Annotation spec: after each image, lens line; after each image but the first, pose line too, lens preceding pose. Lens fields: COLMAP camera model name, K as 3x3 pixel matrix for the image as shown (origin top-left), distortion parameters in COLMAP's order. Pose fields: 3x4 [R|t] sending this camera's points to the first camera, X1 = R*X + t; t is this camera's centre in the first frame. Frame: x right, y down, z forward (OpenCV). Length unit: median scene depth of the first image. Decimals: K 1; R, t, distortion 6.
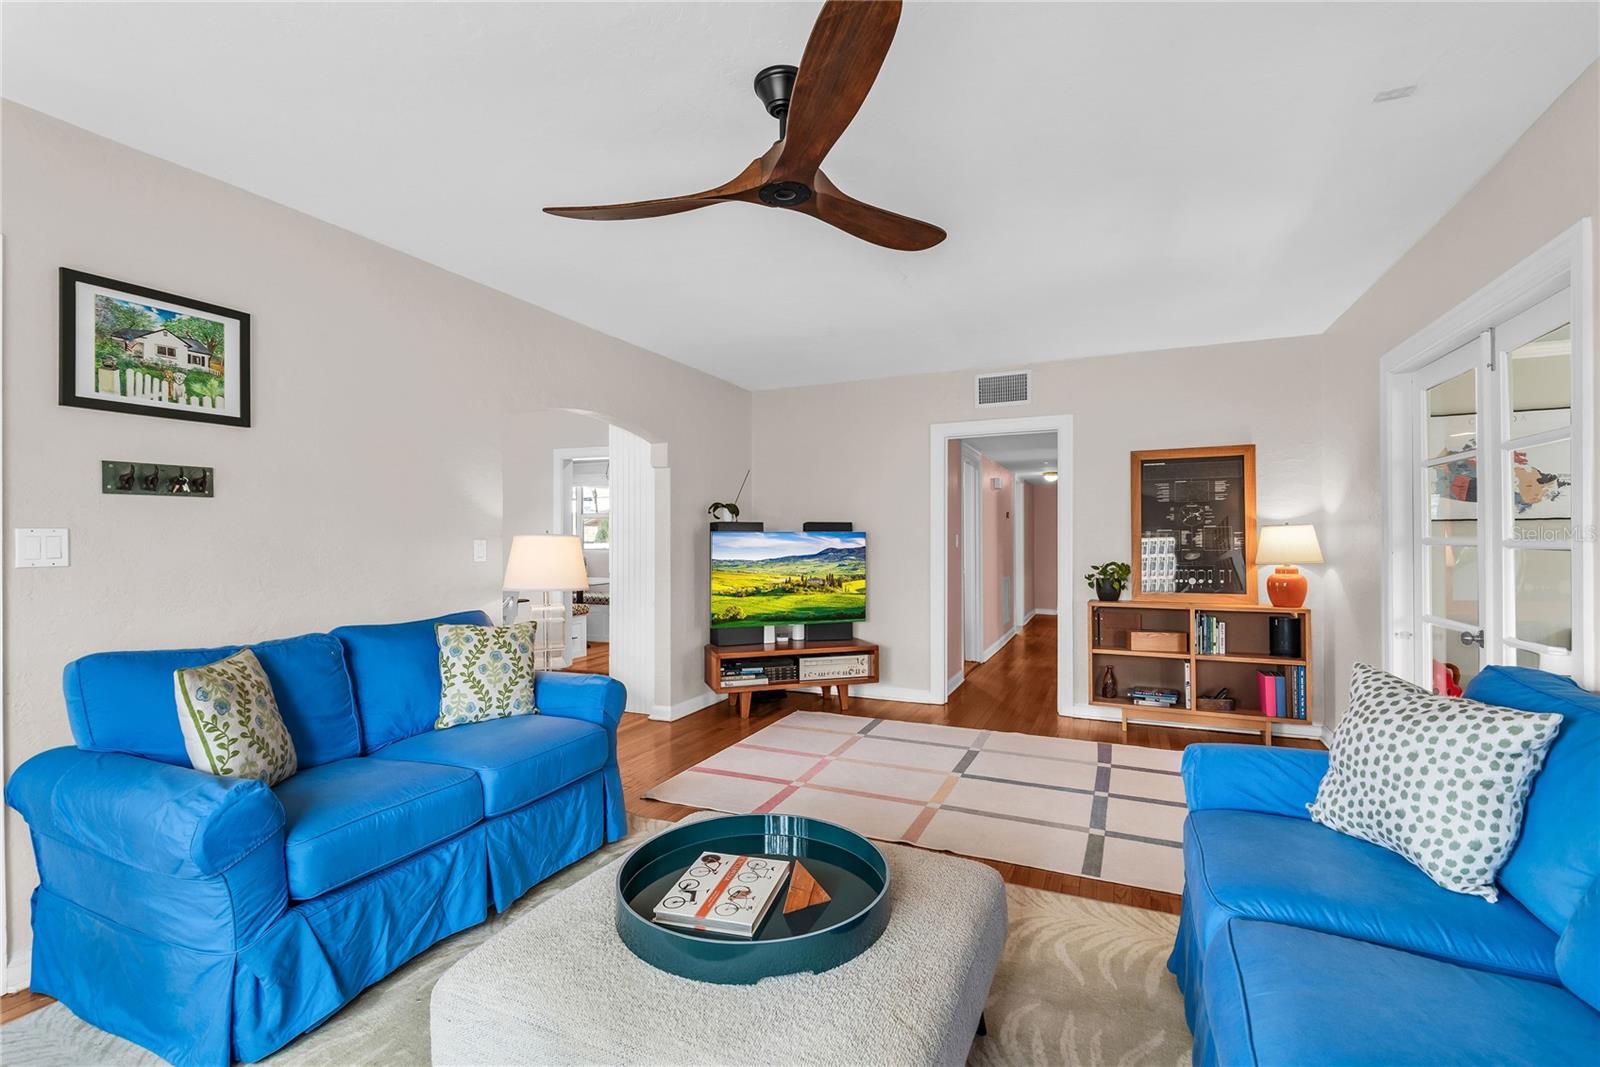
lens RADIAL K [[727.3, 0, 801.1], [0, 727.3, 531.9], [0, 0, 1]] dist [0.031990, -0.009587]
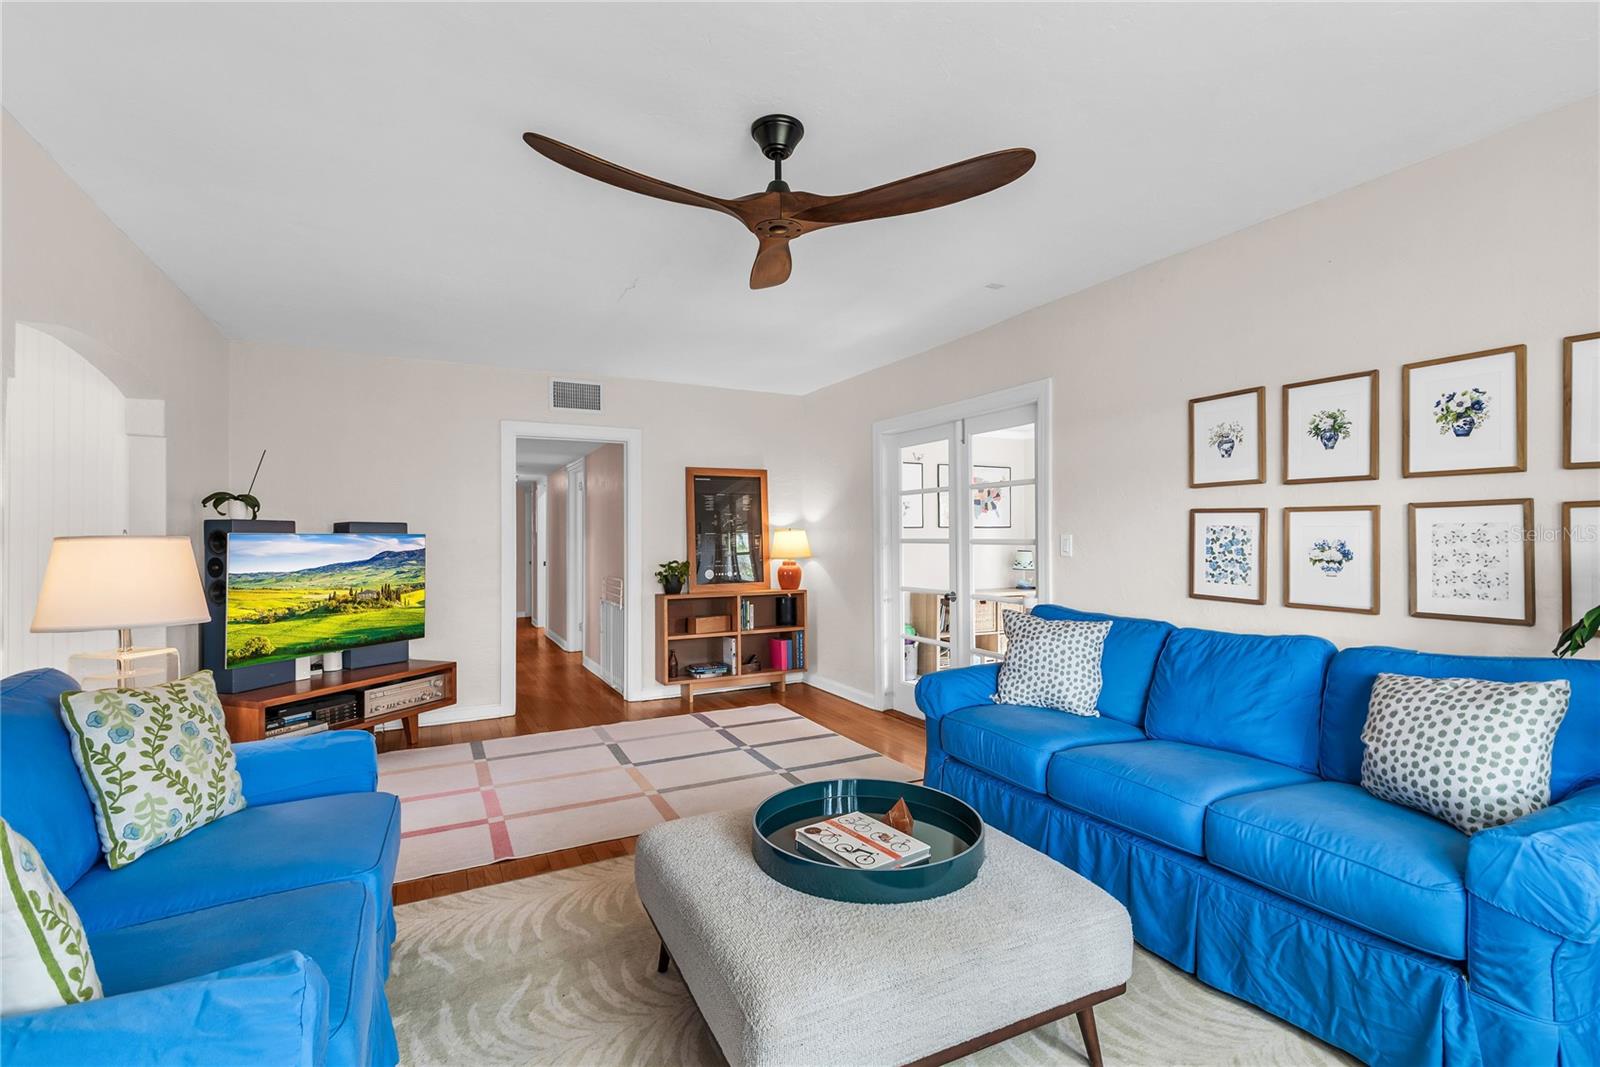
lens RADIAL K [[727.3, 0, 801.4], [0, 727.3, 533.9], [0, 0, 1]] dist [0.031990, -0.009587]
pose [[0.628378, 0.002850, 0.777903, -0.482391], [-0.000642, 0.999995, -0.003146, 0.002574], [-0.777908, 0.001477, 0.628377, 0.158465]]
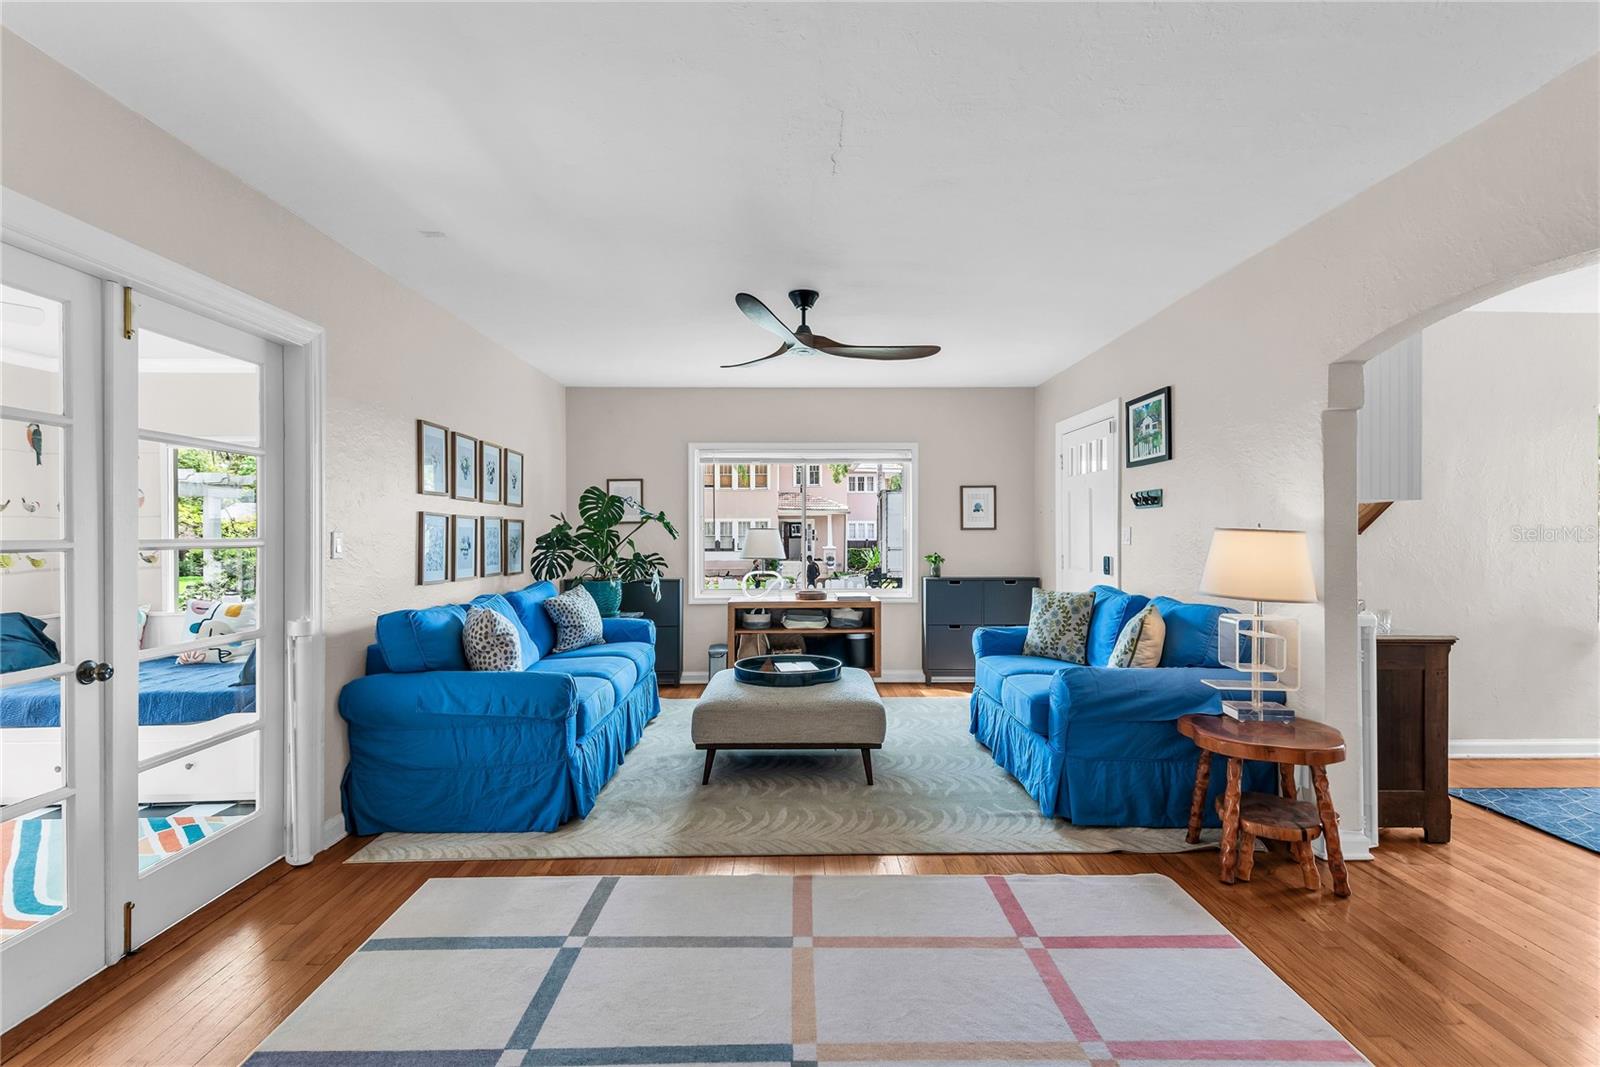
lens RADIAL K [[745.0, 0, 800.8], [0, 745.0, 535.0], [0, 0, 1]] dist [0.031686, -0.004273]
pose [[-0.909249, 0.006421, -0.416202, 0.441659], [0.006588, 0.999978, 0.001036, 0.006322], [0.416199, -0.001800, -0.909272, 1.543145]]
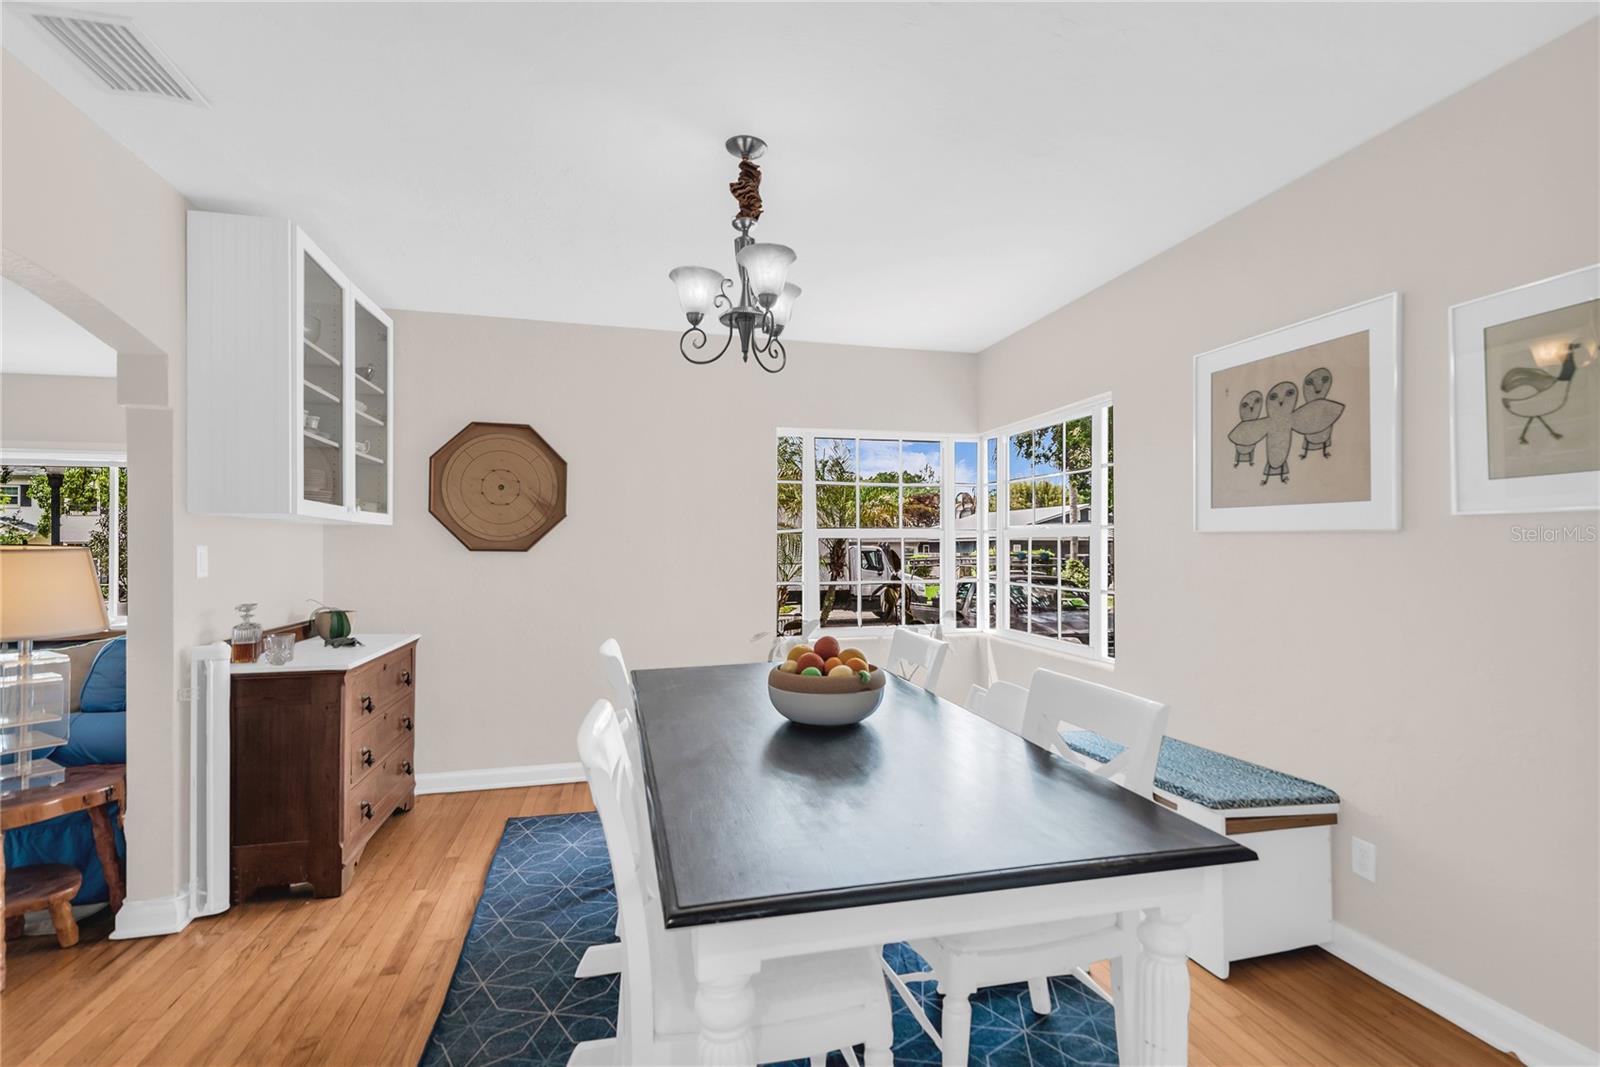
lens RADIAL K [[735.5, 0, 799.8], [0, 735.5, 540.7], [0, 0, 1]] dist [0.000445, 0.000100]
pose [[-0.784456, -0.005014, -0.620164, -0.408443], [0.003139, 0.999922, -0.012055, 0.009183], [0.620176, -0.011403, -0.784380, 1.913042]]
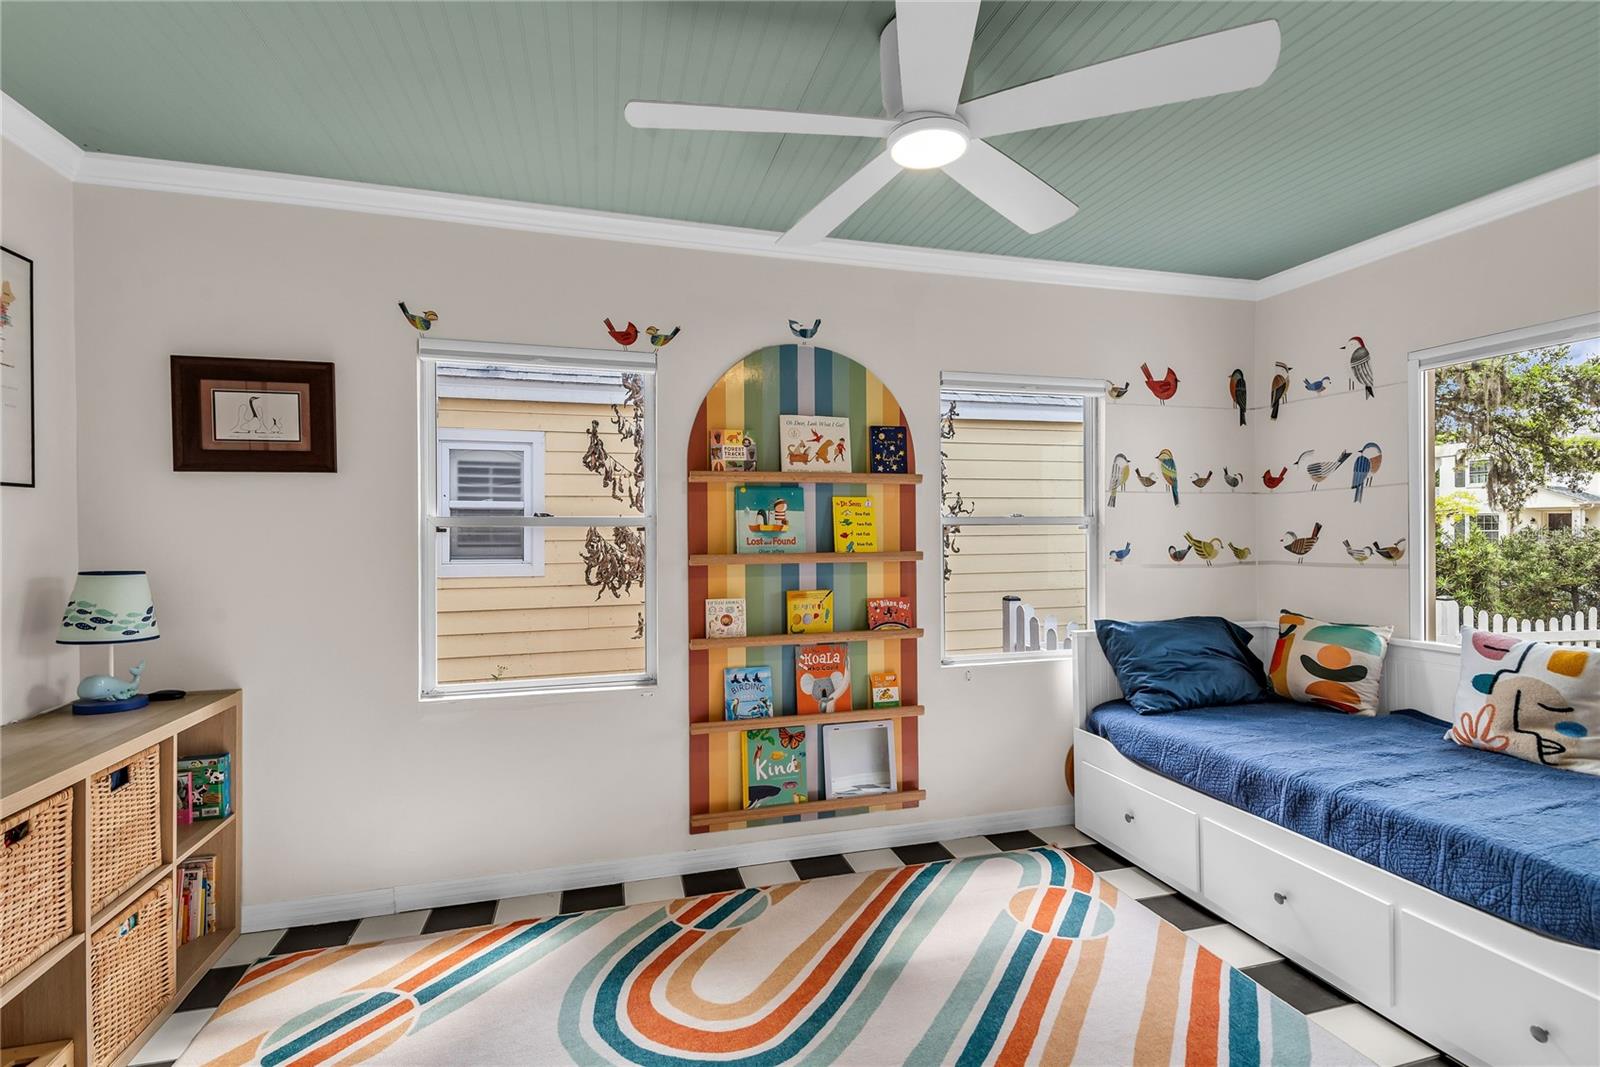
lens RADIAL K [[727.3, 0, 782.3], [0, 727.3, 532.4], [0, 0, 1]] dist [0.031990, -0.009587]
pose [[-0.619969, 0.005359, 0.784608, 0.691068], [0.007964, 0.999968, -0.000537, 0.015564], [-0.784586, 0.005916, -0.619992, 0.902755]]
